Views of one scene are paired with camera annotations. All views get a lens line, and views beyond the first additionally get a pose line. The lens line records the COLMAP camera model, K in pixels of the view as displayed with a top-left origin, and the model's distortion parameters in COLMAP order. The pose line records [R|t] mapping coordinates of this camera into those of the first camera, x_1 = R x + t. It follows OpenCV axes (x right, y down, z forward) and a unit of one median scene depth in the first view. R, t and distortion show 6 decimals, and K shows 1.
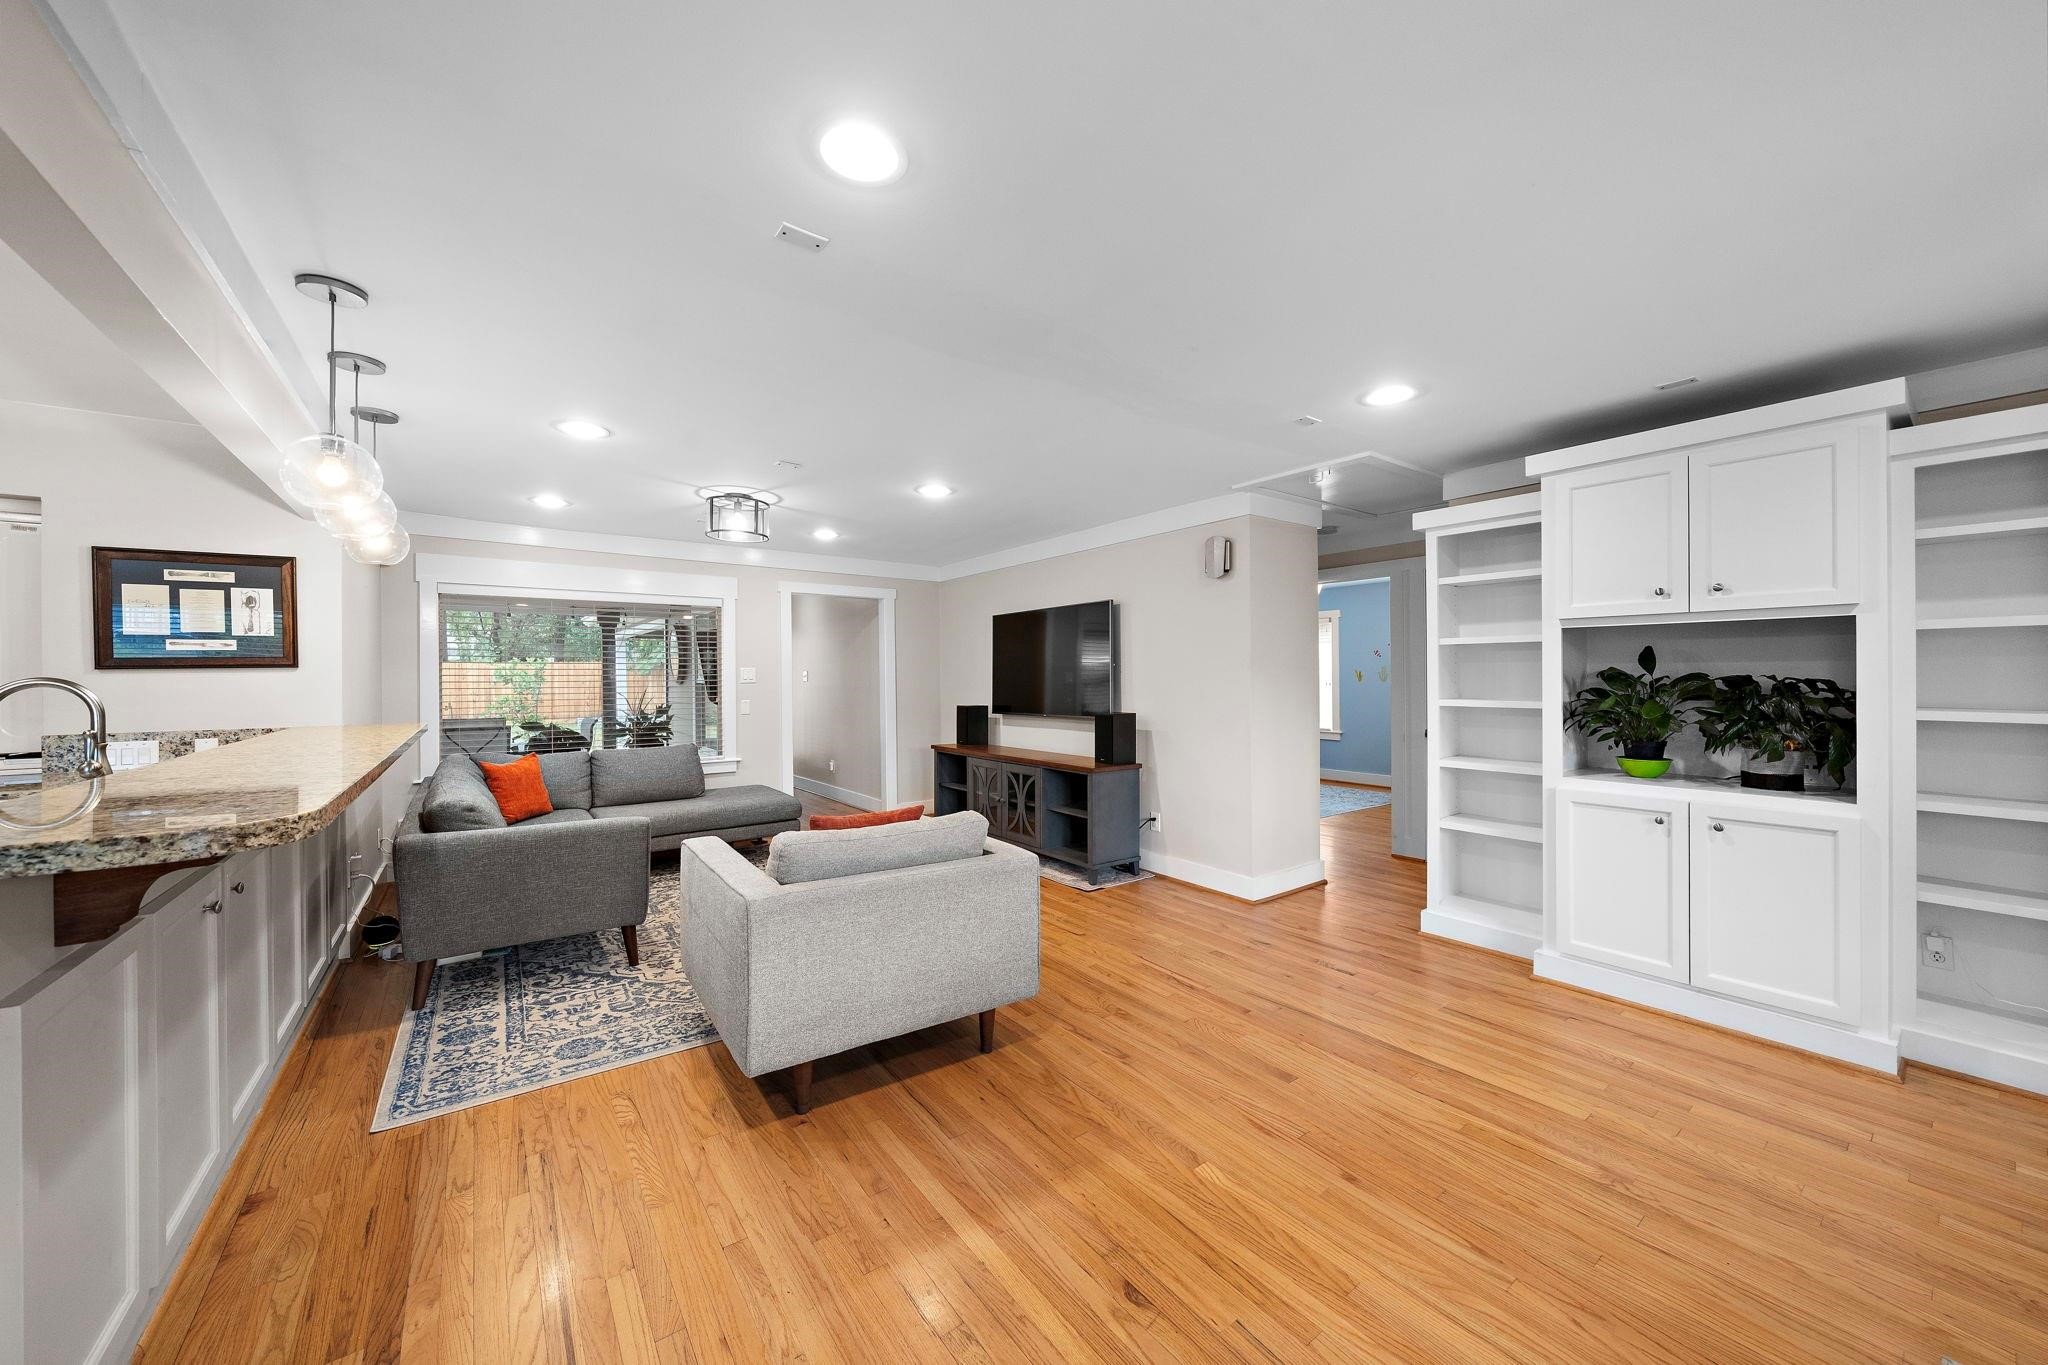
lens RADIAL K [[741.4, 0, 1011.9], [0, 741.4, 675.5], [0, 0, 1]] dist [0.000349, -0.000026]
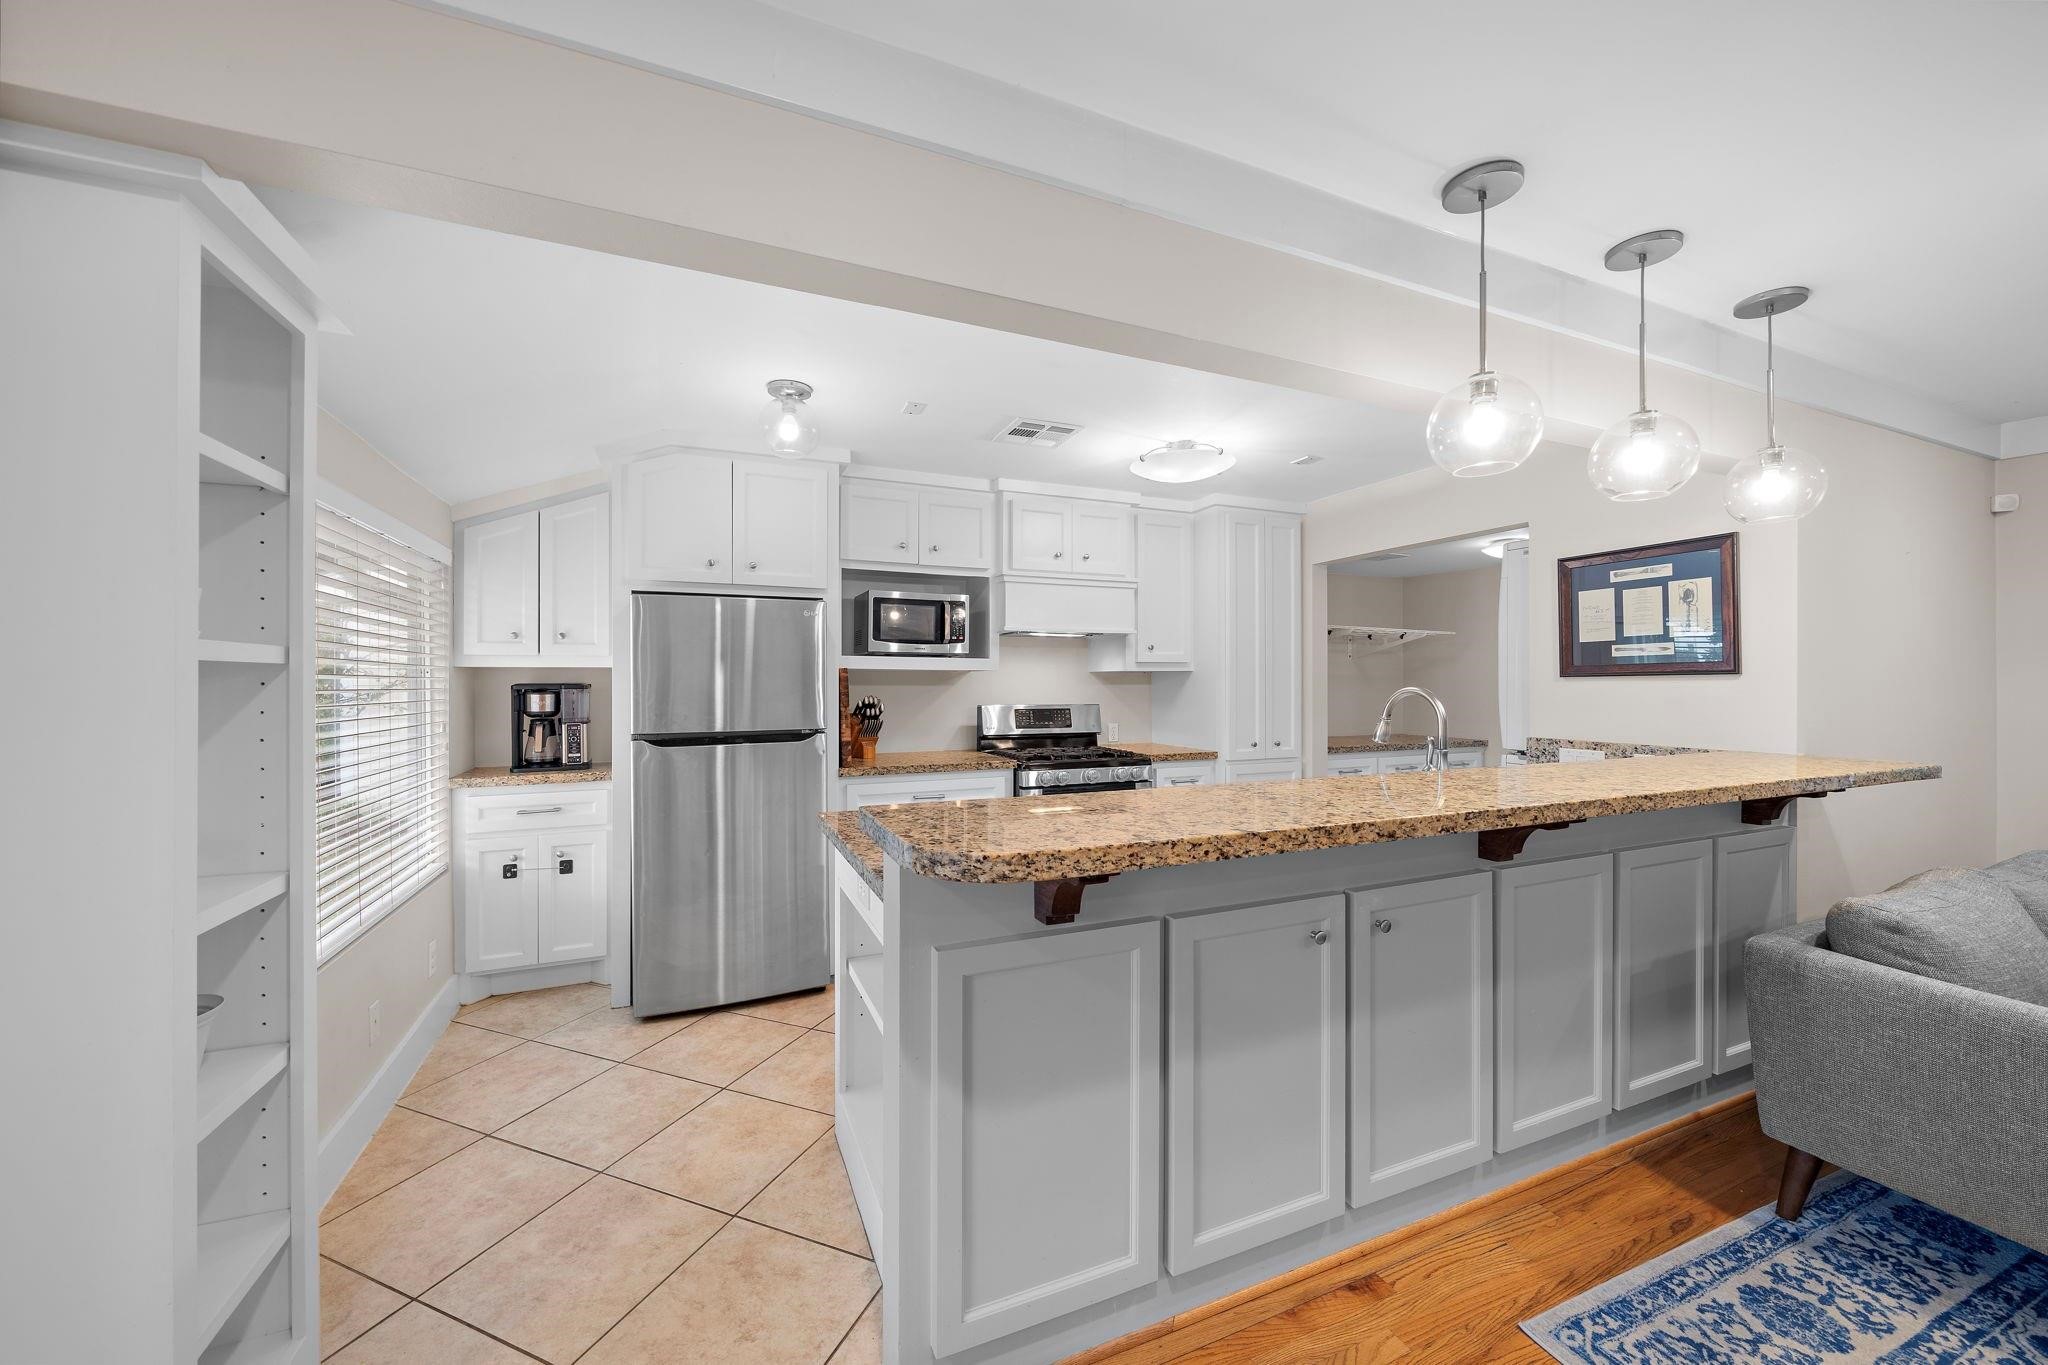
lens RADIAL K [[764.5, 0, 1024.0], [0, 764.5, 682.5], [0, 0, 1]] dist [0.000763, 0.000249]
pose [[-0.210072, 0.007906, -0.977654, -0.029862], [0.000590, 0.999968, 0.007960, -0.009676], [0.977686, 0.001095, -0.210070, 0.479039]]
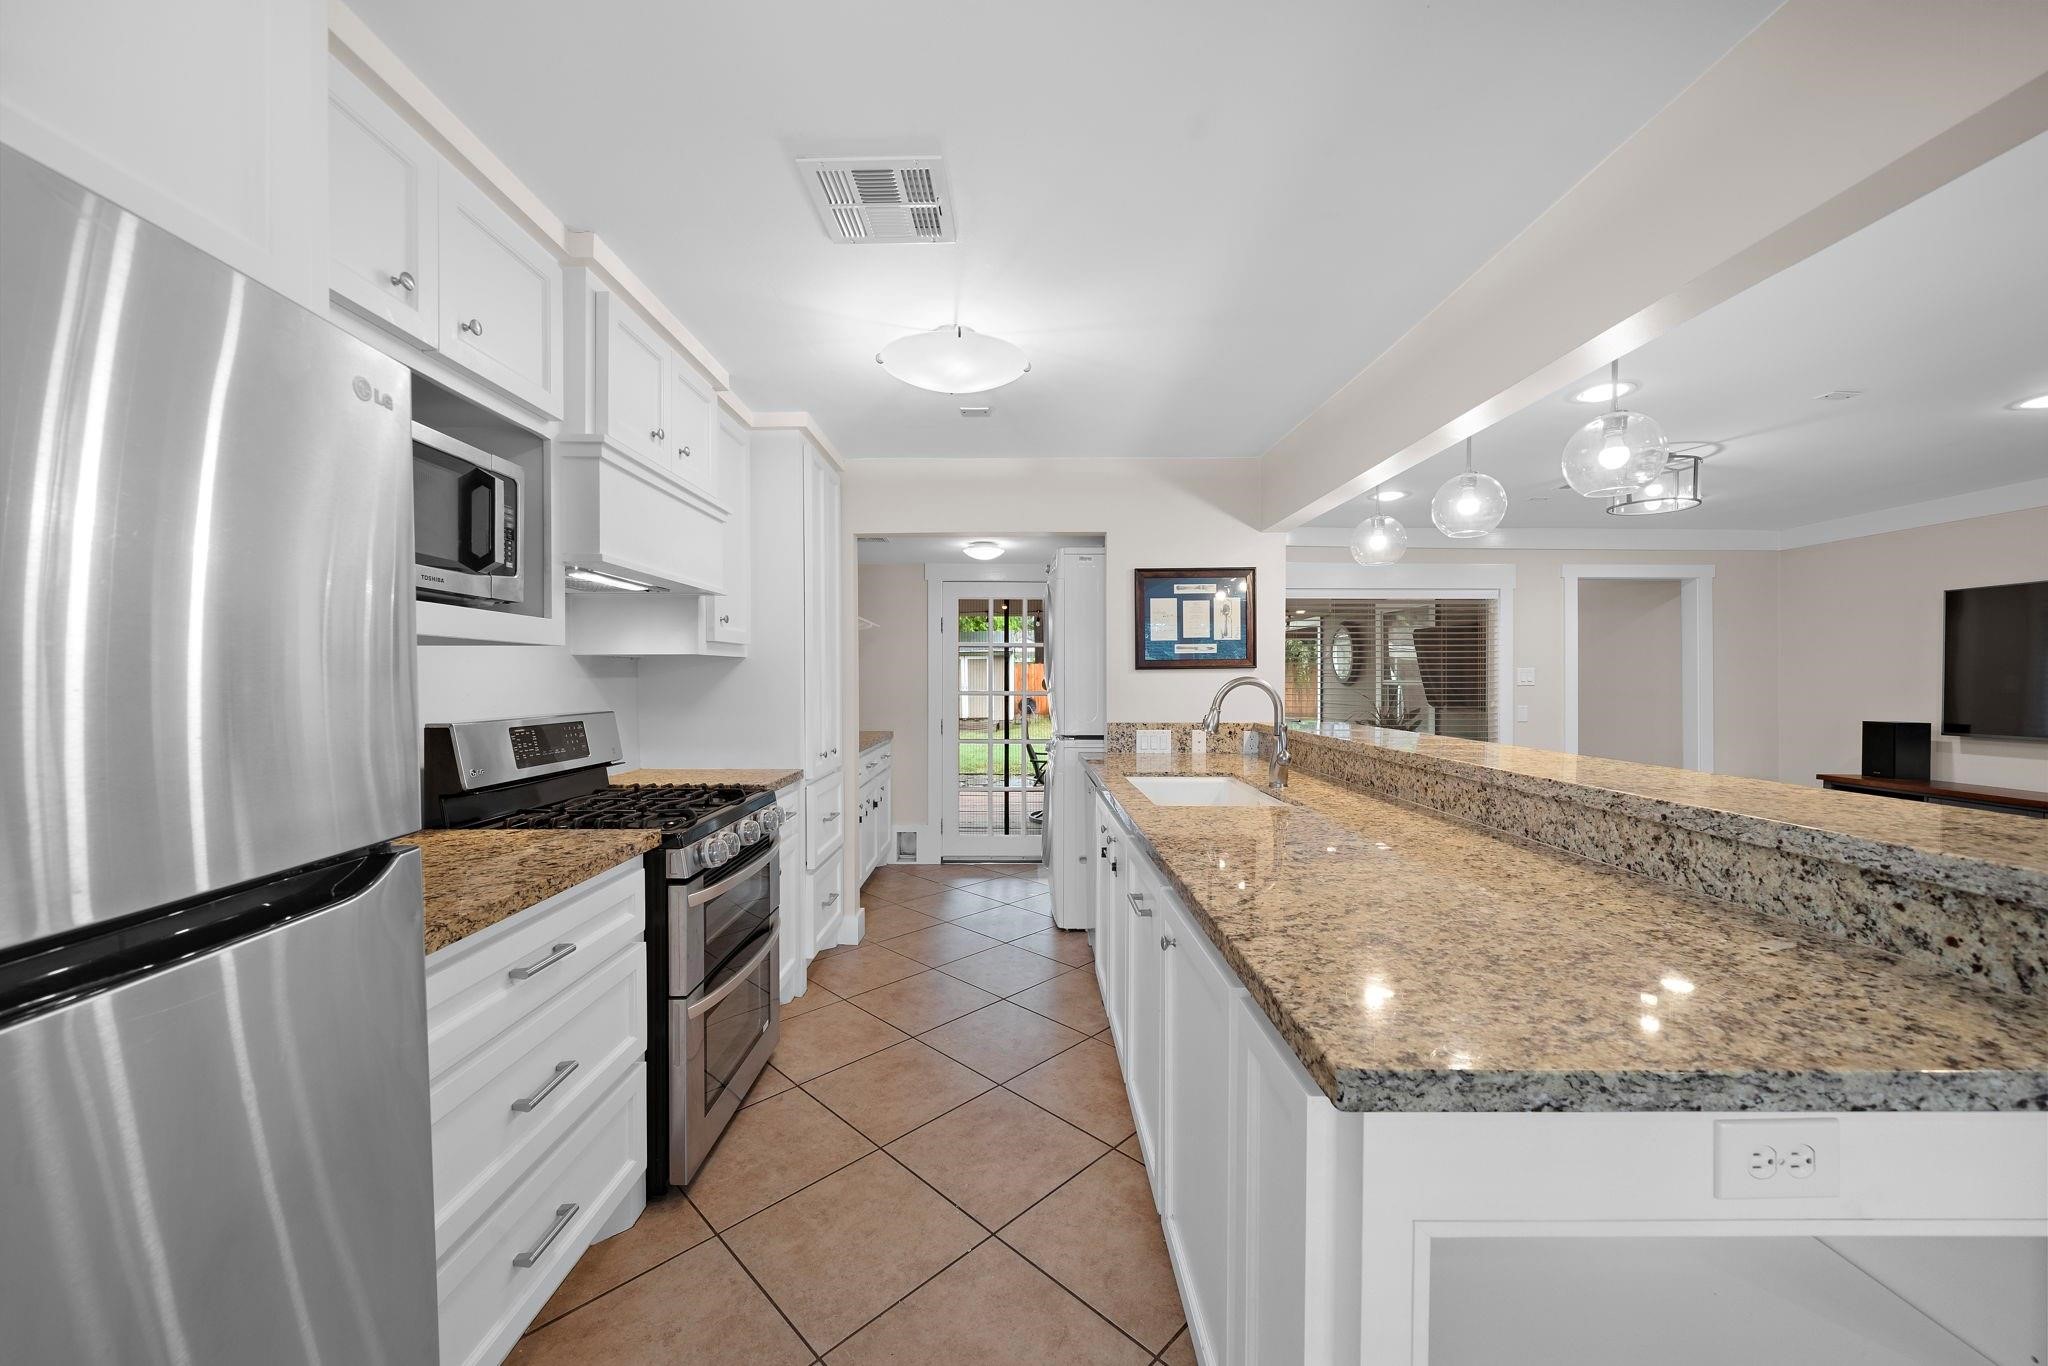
lens RADIAL K [[741.4, 0, 1011.9], [0, 741.4, 676.0], [0, 0, 1]] dist [0.000349, -0.000026]
pose [[0.805951, 0.004648, -0.591965, -0.661957], [-0.004873, 0.999987, 0.001218, 0.001428], [0.591963, 0.001903, 0.805963, -0.100664]]
